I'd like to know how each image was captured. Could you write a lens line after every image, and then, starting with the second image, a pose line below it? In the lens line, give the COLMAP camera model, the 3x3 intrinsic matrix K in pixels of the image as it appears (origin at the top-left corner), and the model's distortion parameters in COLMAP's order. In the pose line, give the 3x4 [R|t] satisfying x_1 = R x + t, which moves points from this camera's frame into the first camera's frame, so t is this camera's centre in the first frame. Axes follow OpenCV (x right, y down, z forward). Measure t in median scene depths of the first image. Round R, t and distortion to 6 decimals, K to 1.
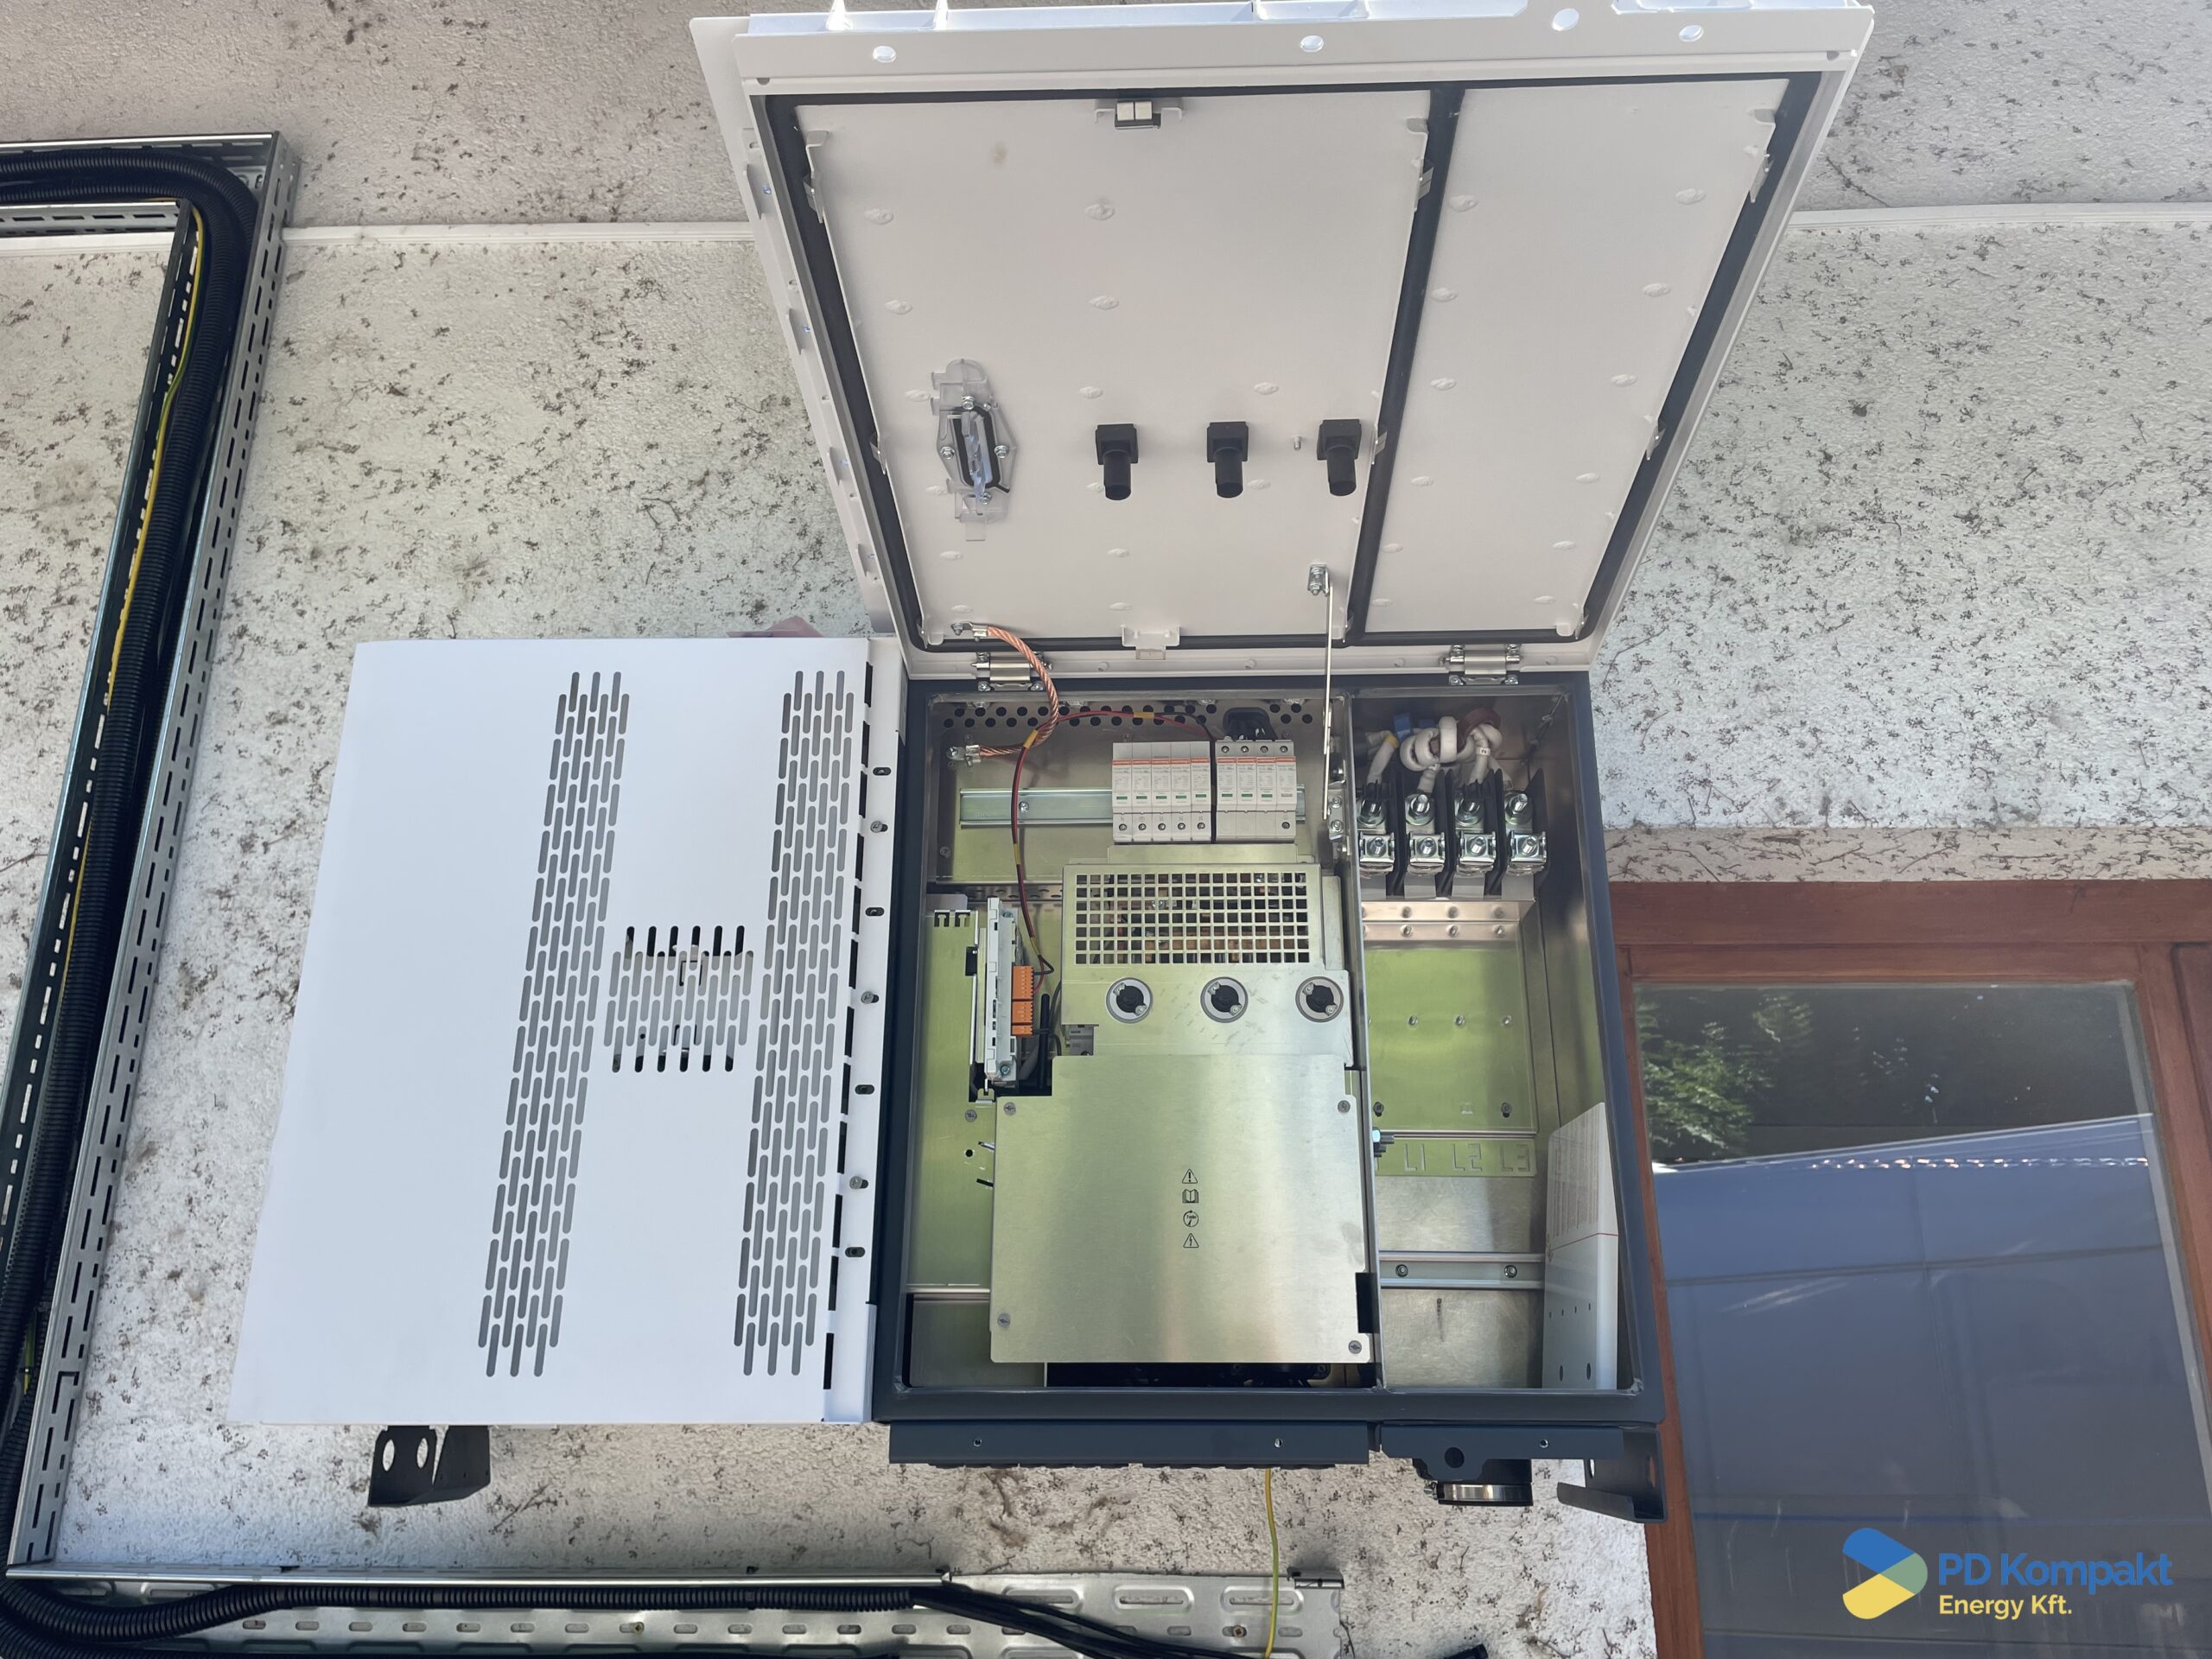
lens RADIAL K [[1648.8, 0, 1101.6], [0, 1648.8, 811.3], [0, 0, 1]] dist [0.051180, -0.055995]
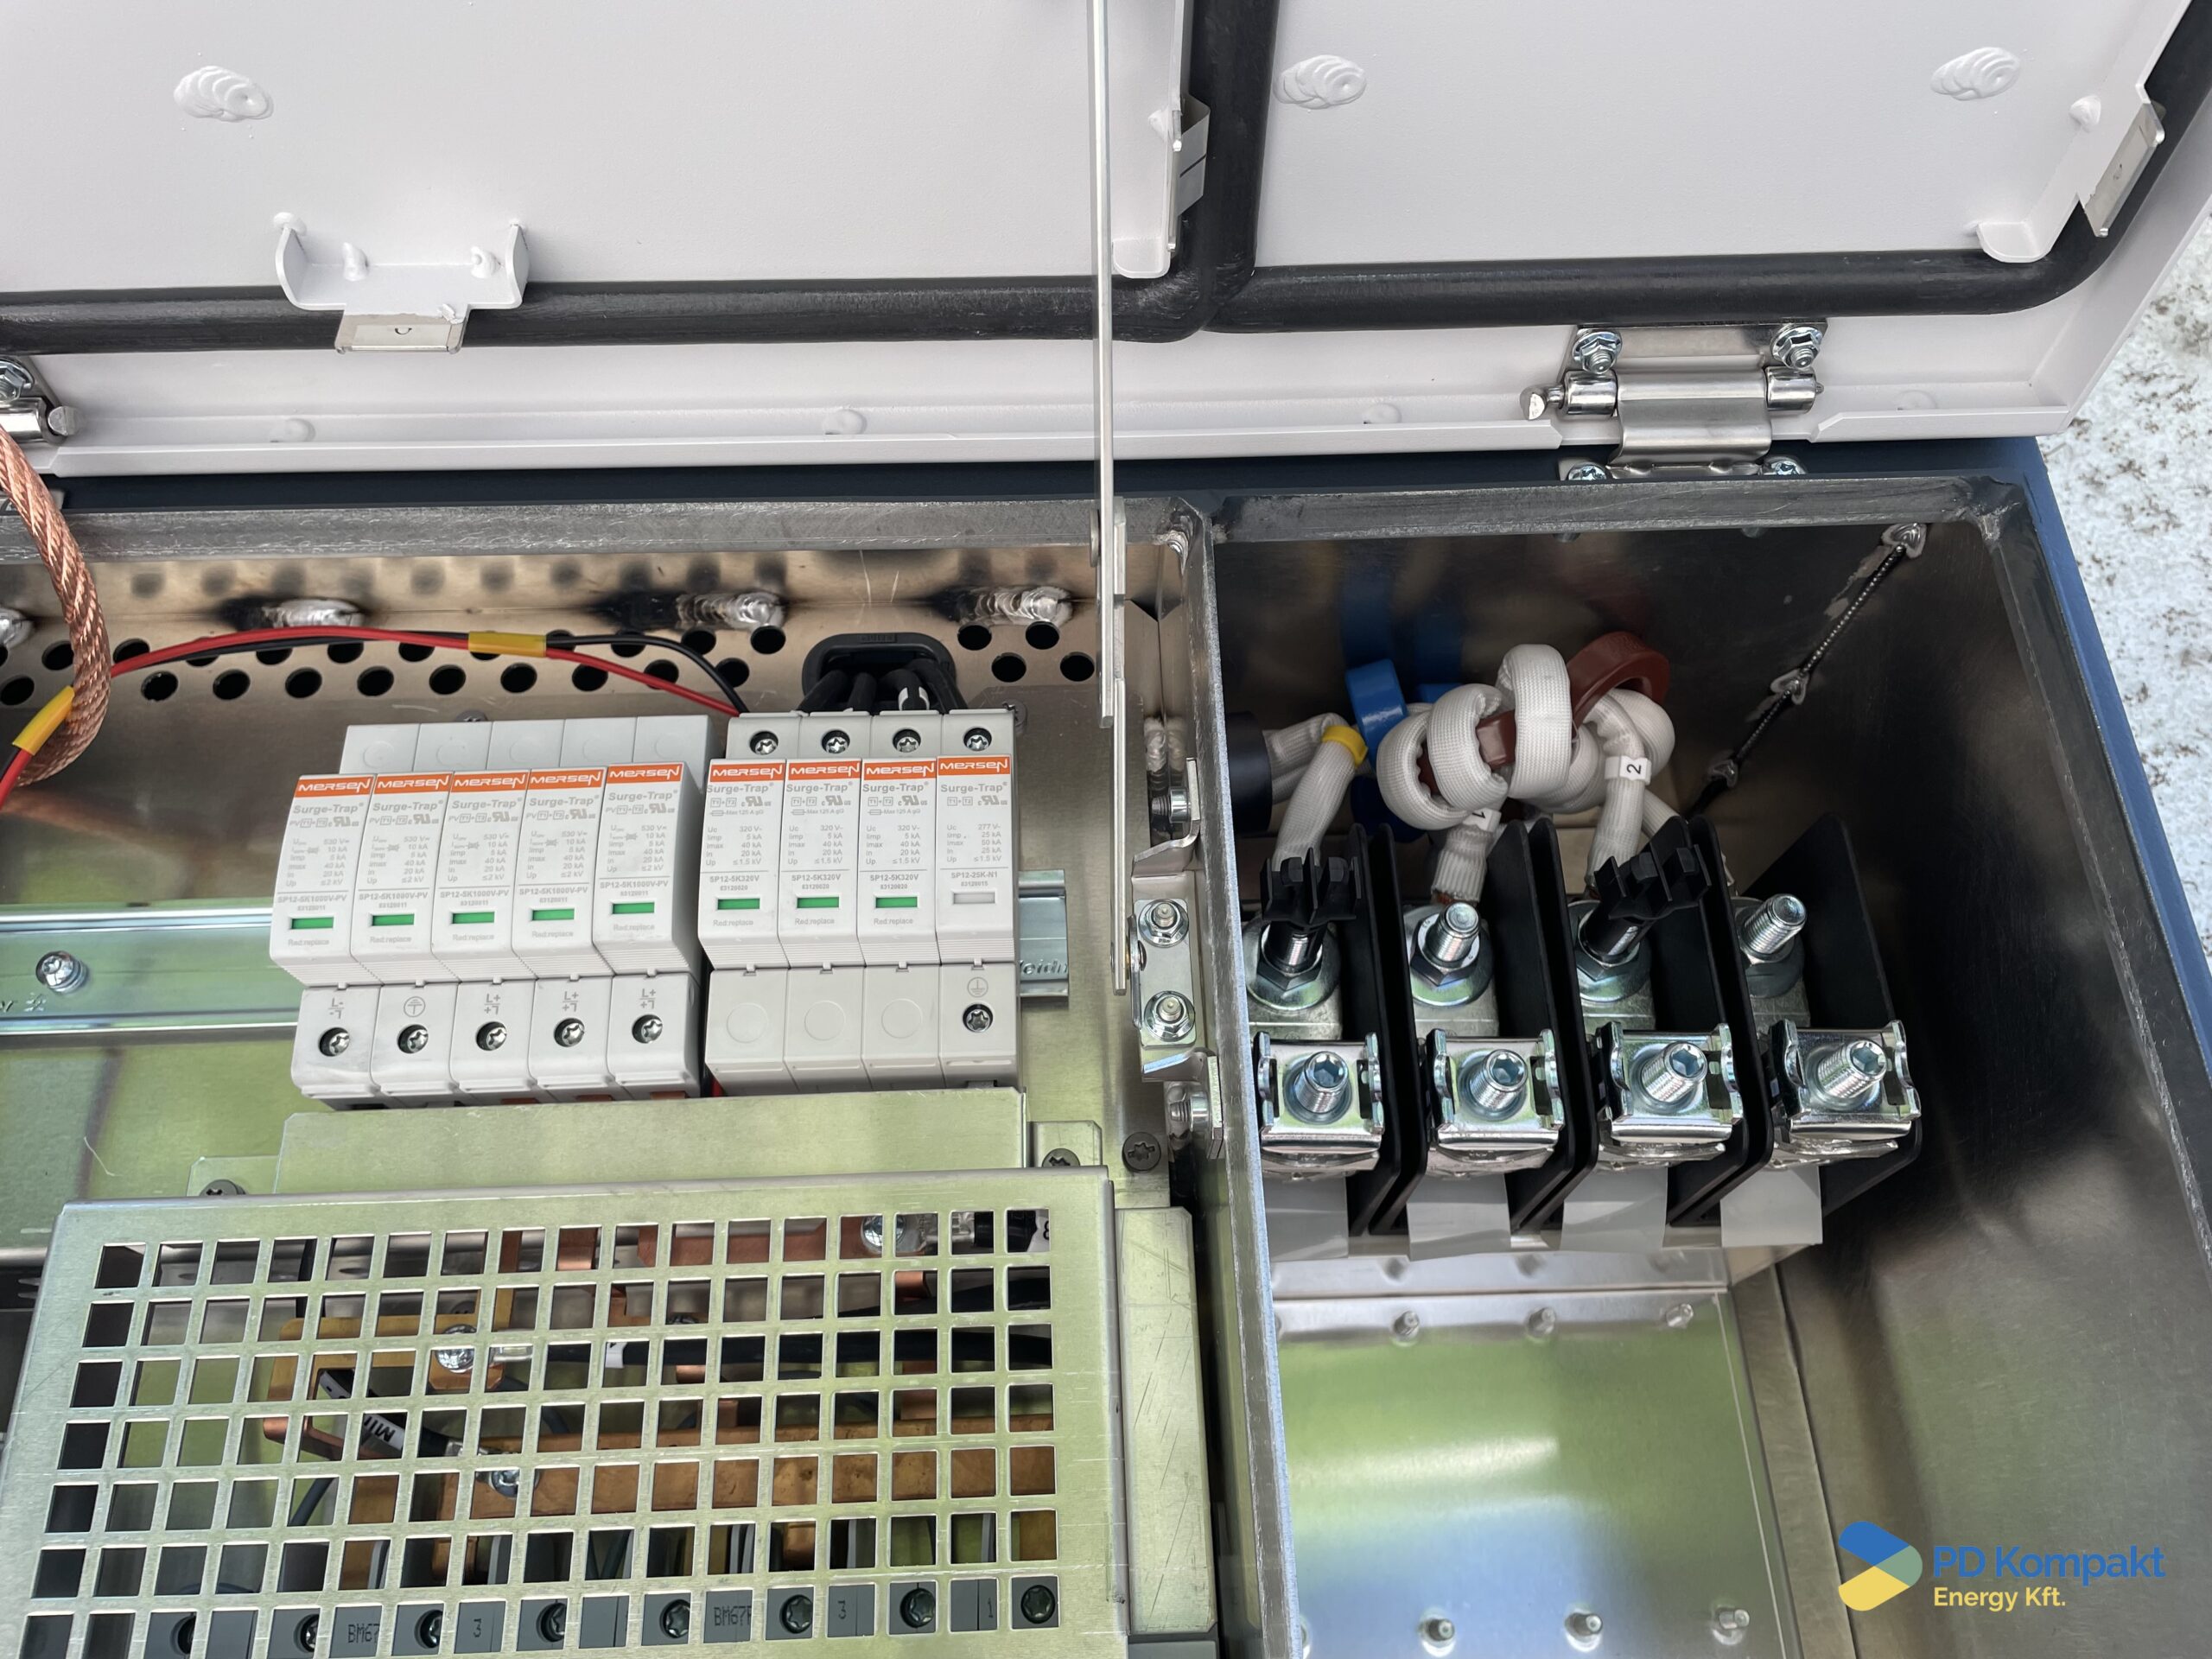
lens RADIAL K [[1648.8, 0, 1117.3], [0, 1648.8, 817.4], [0, 0, 1]] dist [0.051180, -0.055995]
pose [[0.996521, -0.012615, 0.082376, 0.093083], [0.021420, 0.994040, -0.106893, 0.004470], [-0.080536, 0.108286, 0.990852, 0.609697]]
